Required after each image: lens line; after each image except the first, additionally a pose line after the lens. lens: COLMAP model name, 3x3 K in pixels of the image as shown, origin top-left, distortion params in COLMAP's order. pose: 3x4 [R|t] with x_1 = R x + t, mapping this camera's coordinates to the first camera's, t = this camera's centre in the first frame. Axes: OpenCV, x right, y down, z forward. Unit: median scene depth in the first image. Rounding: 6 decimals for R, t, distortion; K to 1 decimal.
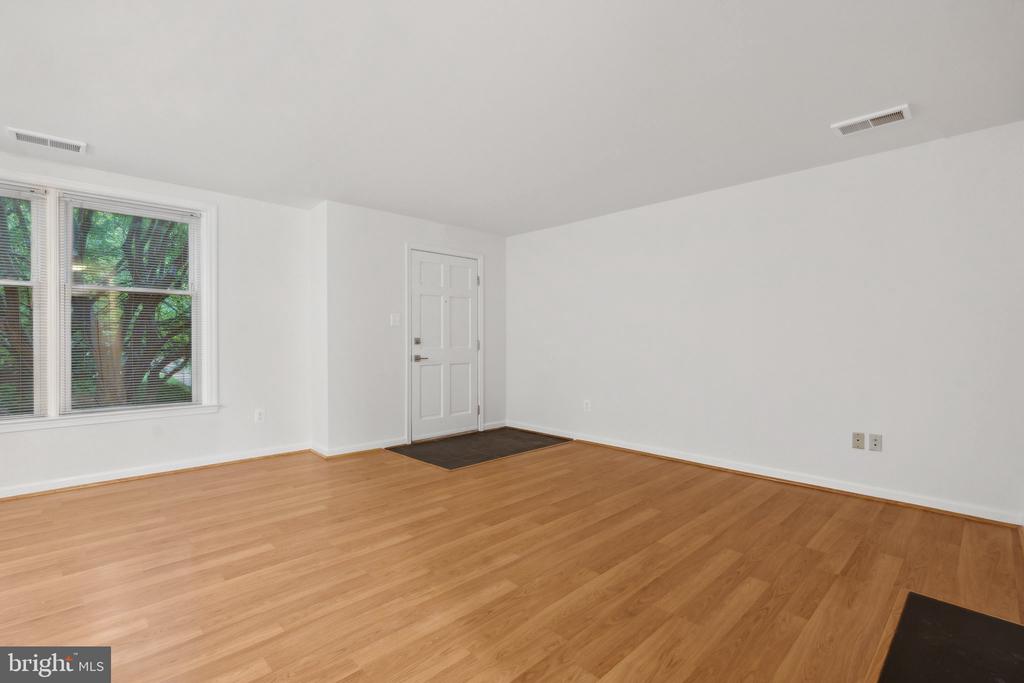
lens RADIAL K [[460.3, 0, 502.5], [0, 460.3, 341.0], [0, 0, 1]] dist [-0.003187, 0.001967]
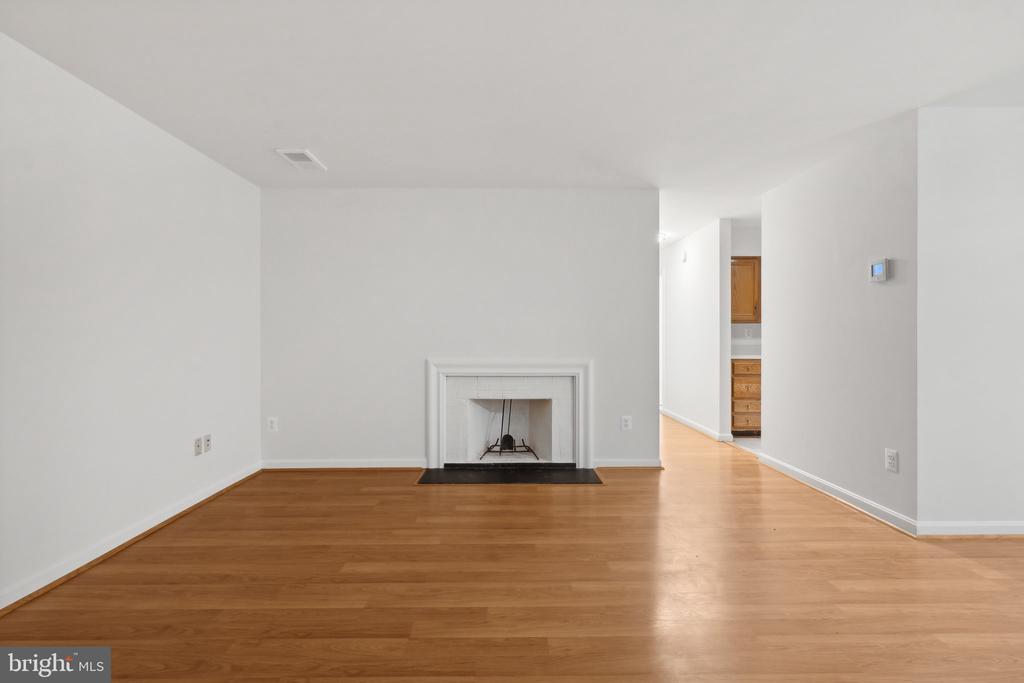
lens RADIAL K [[460.3, 0, 511.1], [0, 460.3, 336.8], [0, 0, 1]] dist [-0.003187, 0.001967]
pose [[-0.735888, 0.003950, 0.677092, -0.325799], [0.006727, 0.999976, 0.001477, -0.007084], [-0.677070, 0.005642, -0.735897, 1.175099]]
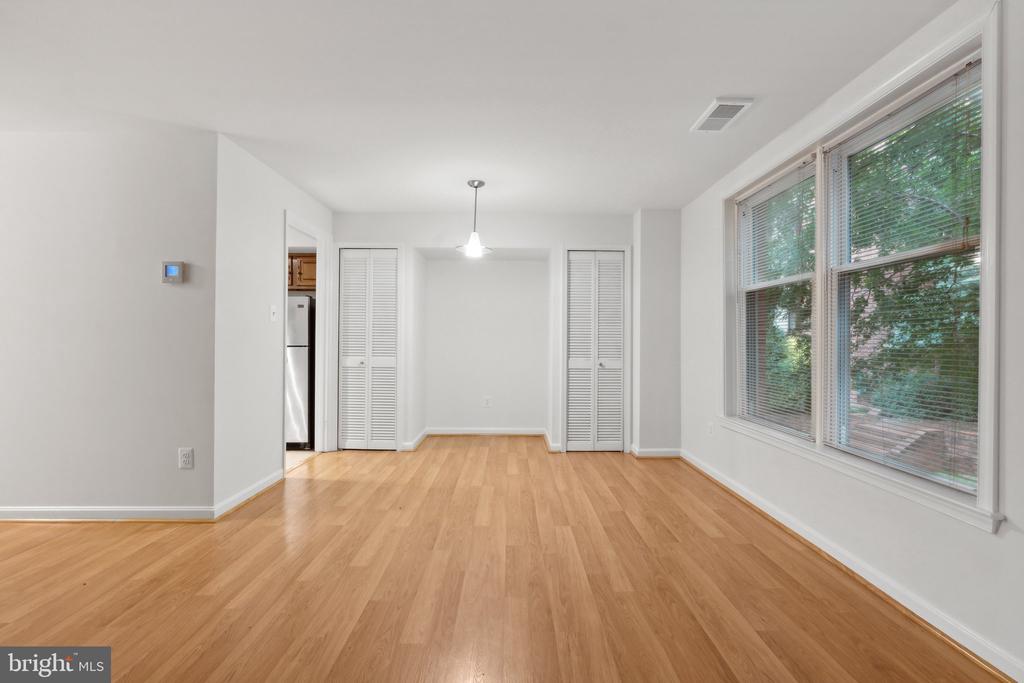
lens RADIAL K [[460.3, 0, 517.4], [0, 460.3, 338.9], [0, 0, 1]] dist [-0.003187, 0.001967]
pose [[-0.677091, -0.004354, -0.735887, -0.070573], [-0.009809, 0.999947, 0.003109, -0.008891], [0.735834, 0.009324, -0.677098, 1.133464]]
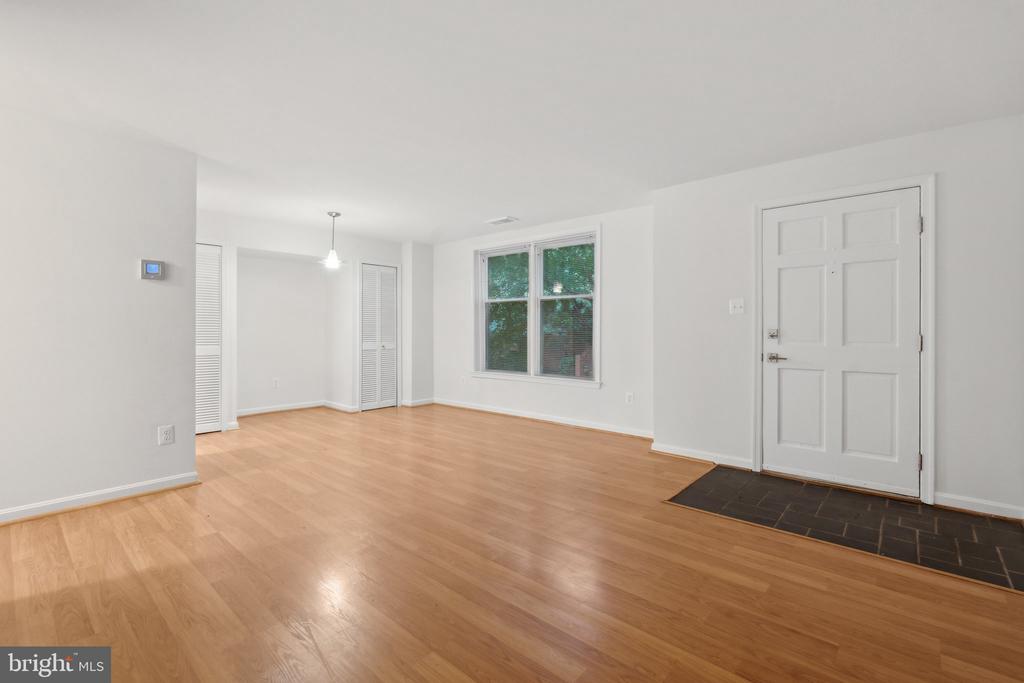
lens RADIAL K [[460.3, 0, 513.0], [0, 460.3, 327.8], [0, 0, 1]] dist [-0.003187, 0.001967]
pose [[0.096989, -0.003058, -0.995281, 0.709534], [-0.006597, 0.999971, -0.003715, -0.005530], [0.995264, 0.006926, 0.096966, 0.755937]]
